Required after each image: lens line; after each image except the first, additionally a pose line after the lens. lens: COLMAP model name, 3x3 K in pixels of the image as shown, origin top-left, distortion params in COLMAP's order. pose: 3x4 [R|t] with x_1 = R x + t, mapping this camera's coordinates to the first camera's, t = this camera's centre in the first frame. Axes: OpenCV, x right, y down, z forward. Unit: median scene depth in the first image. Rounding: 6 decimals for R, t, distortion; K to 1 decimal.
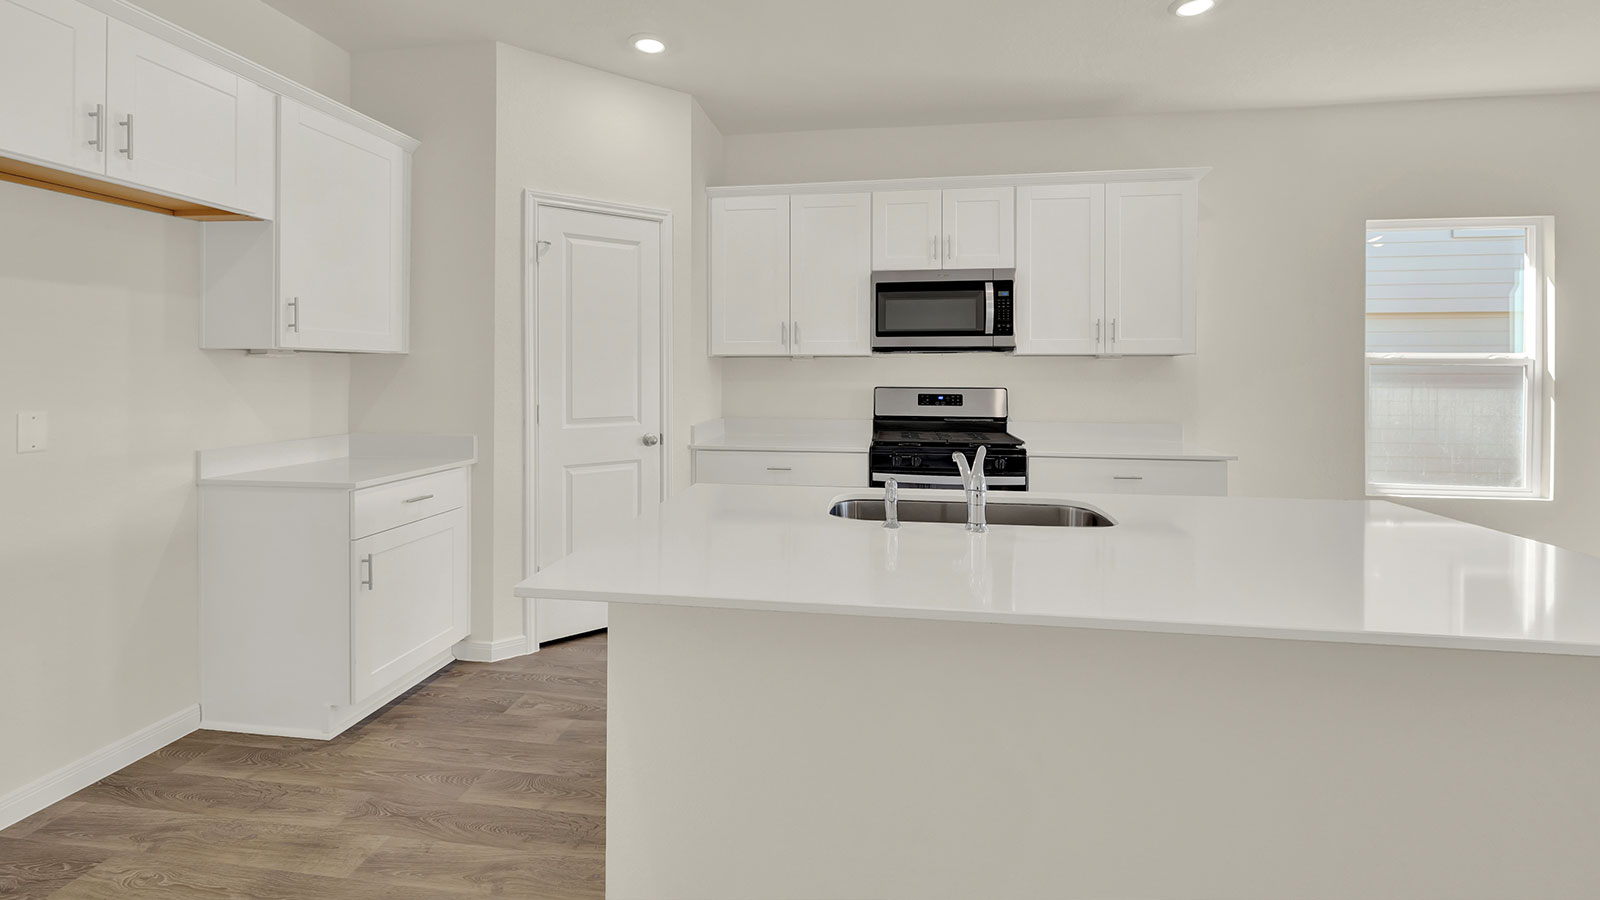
lens RADIAL K [[656.4, 0, 805.2], [0, 656.4, 370.8], [0, 0, 1]] dist [-0.000564, -0.000101]
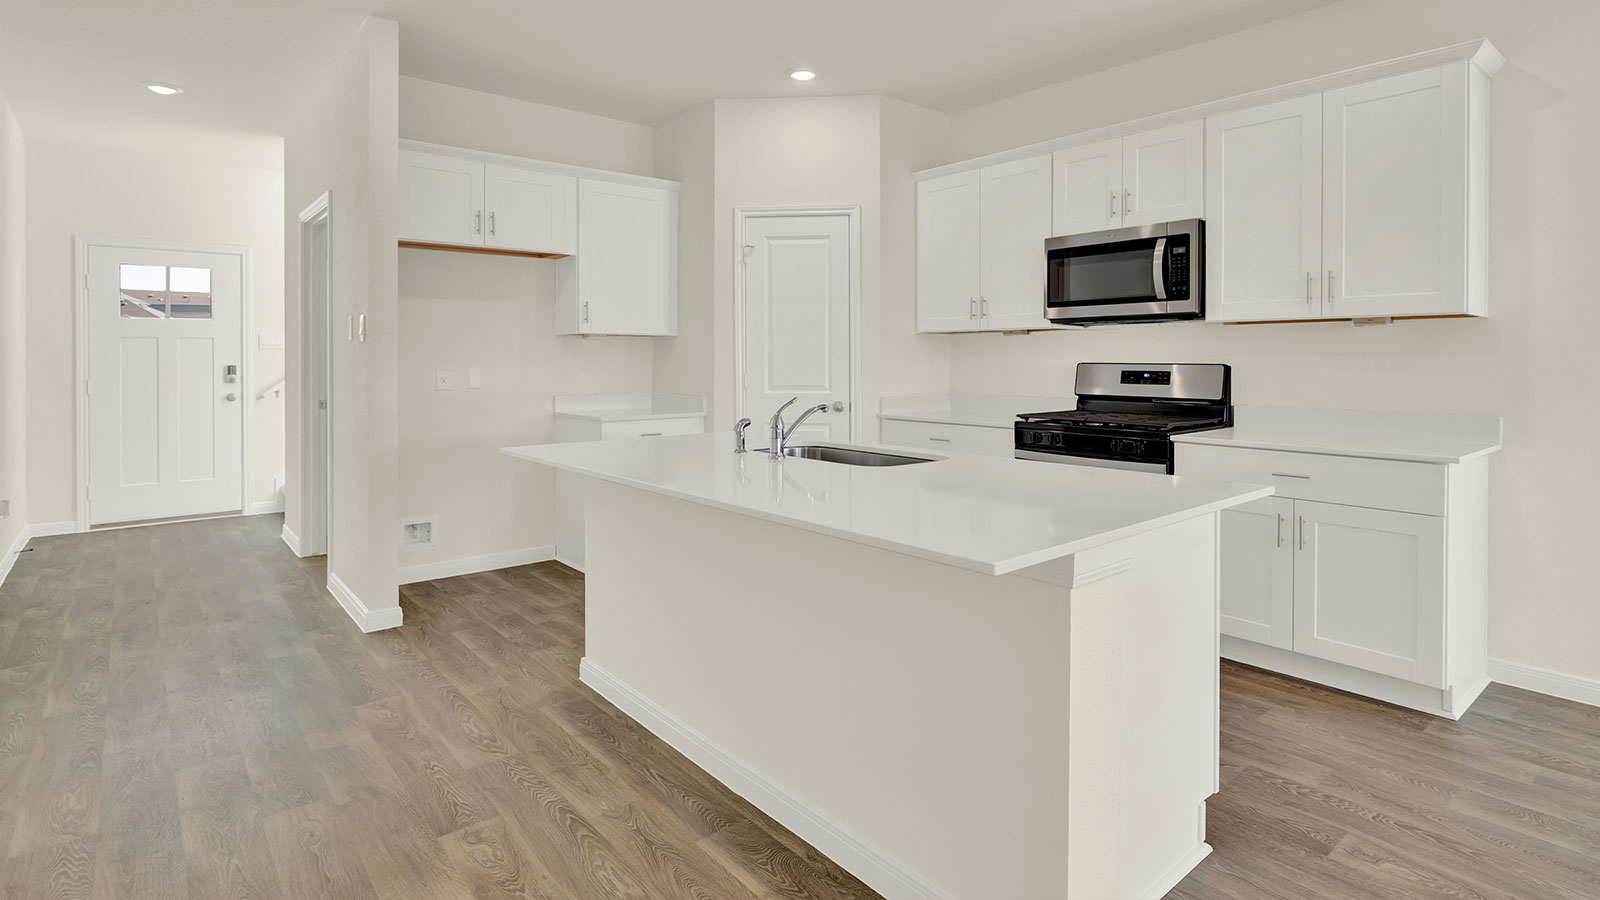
lens RADIAL K [[791.8, 0, 830.2], [0, 791.8, 359.9], [0, 0, 1]] dist [-0.001611, 0.000160]
pose [[0.765810, -0.001208, -0.643066, 0.648309], [0.003694, 0.999990, 0.002520, 0.019982], [0.643057, -0.004306, 0.765807, -0.071327]]
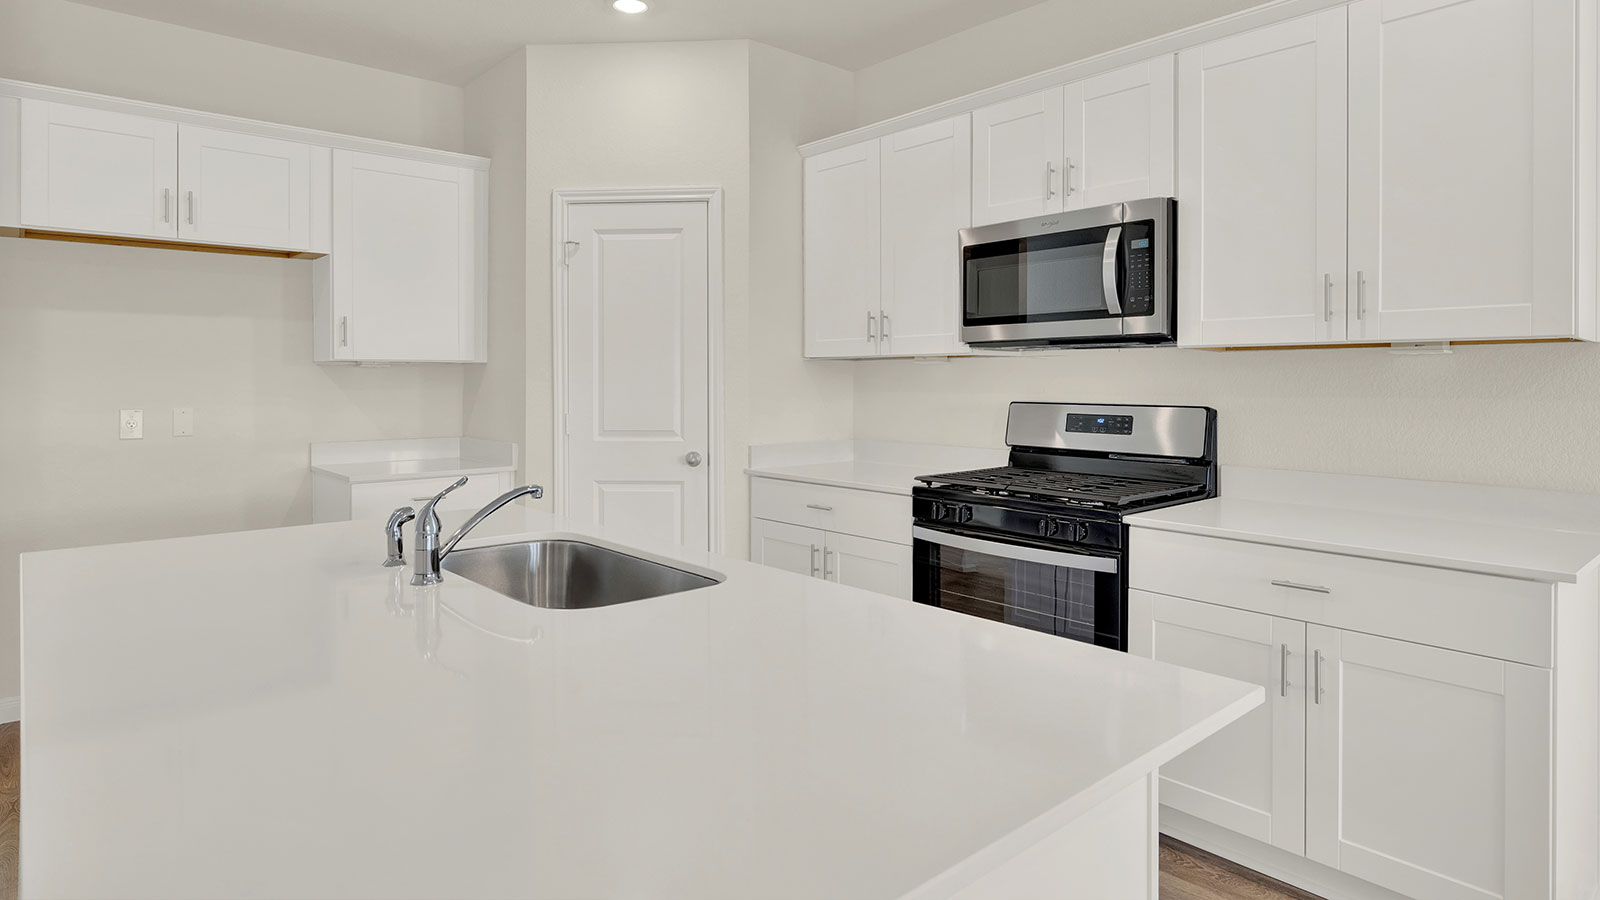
lens RADIAL K [[871.3, 0, 801.8], [0, 871.3, 376.3], [0, 0, 1]] dist [0.005943, 0.000665]
pose [[0.766850, -0.004529, -0.641810, 0.602039], [0.002839, 0.999989, -0.003665, 0.002149], [0.641820, 0.000989, 0.766855, 0.226060]]
